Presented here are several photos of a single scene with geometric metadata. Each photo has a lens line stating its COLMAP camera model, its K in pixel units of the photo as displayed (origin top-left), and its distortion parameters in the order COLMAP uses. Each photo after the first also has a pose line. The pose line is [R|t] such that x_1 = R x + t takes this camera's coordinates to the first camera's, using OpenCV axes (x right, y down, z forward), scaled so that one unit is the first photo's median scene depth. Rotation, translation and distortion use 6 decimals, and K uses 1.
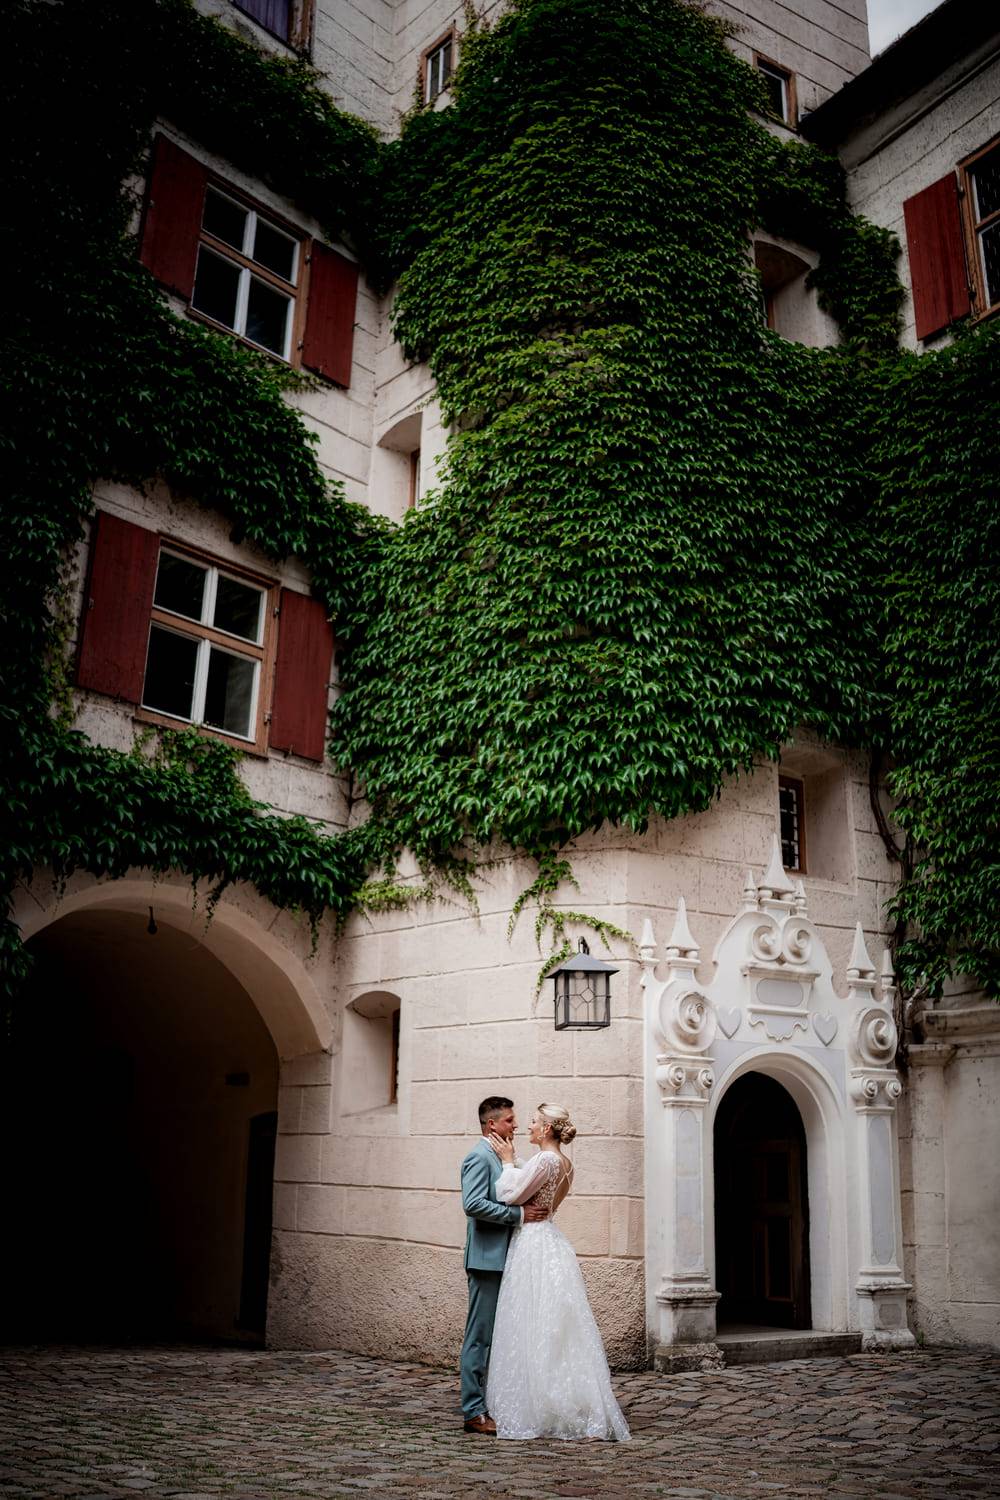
lens RADIAL K [[1499.1, 0, 500.5], [0, 1499.1, 745.8], [0, 0, 1]] dist [-0.118983, 0.000000]
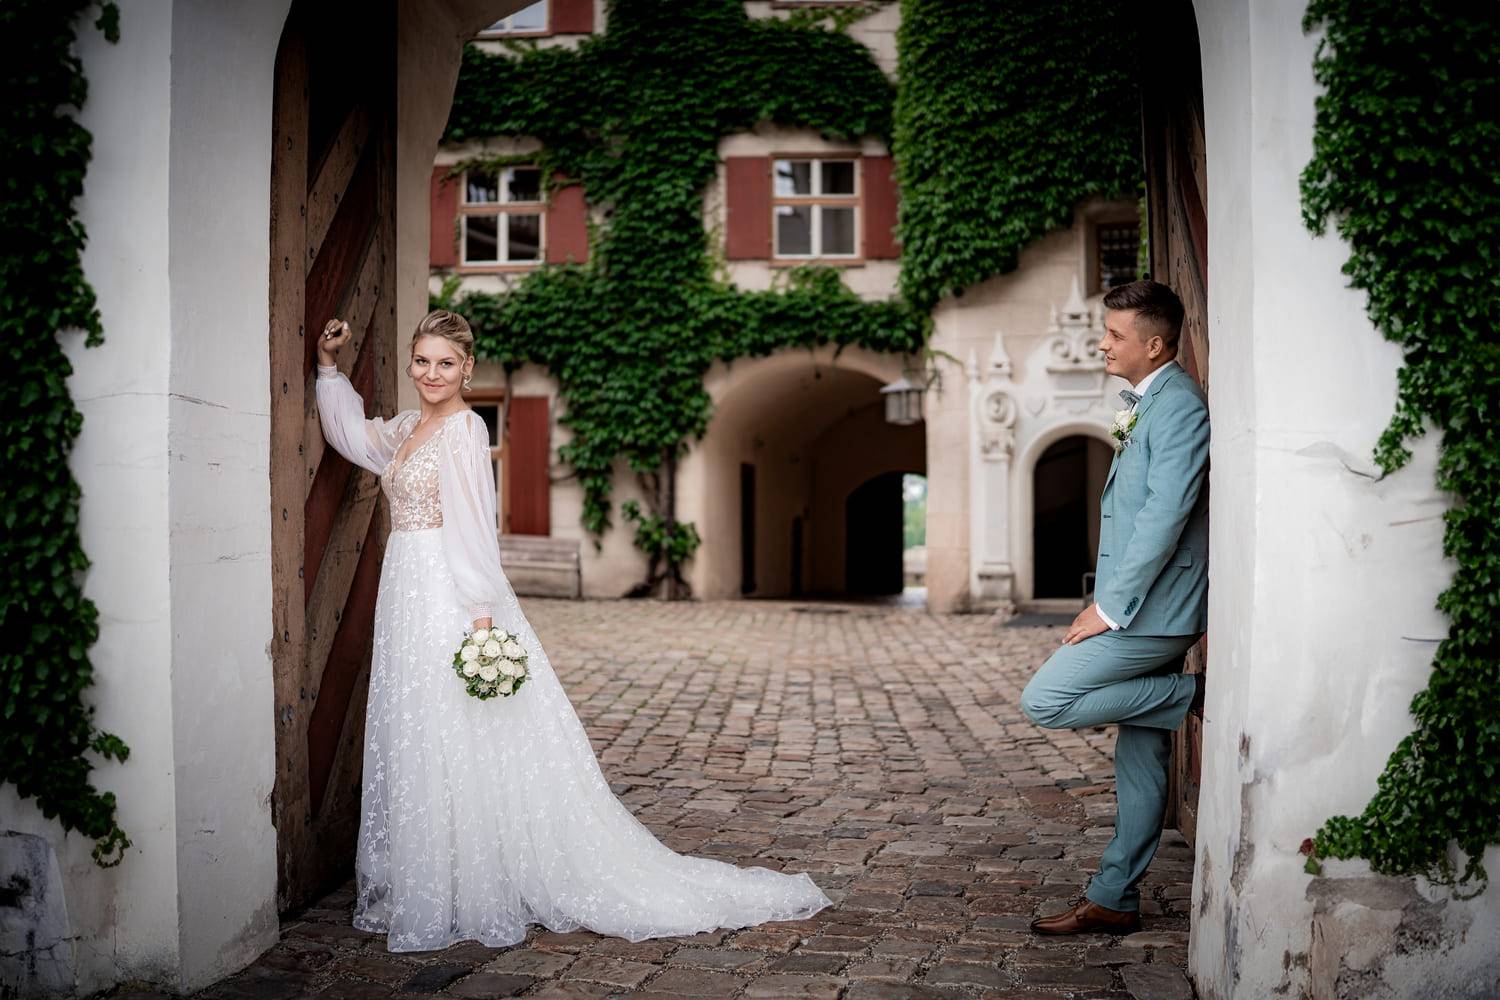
lens RADIAL K [[1499.1, 0, 724.6], [0, 1499.1, 497.1], [0, 0, 1]] dist [-0.118983, 0.000000]
pose [[0.589581, -0.023235, -0.807375, 1.193405], [0.251499, 0.955175, 0.156167, -0.048158], [0.767556, -0.295127, 0.568997, -0.164282]]
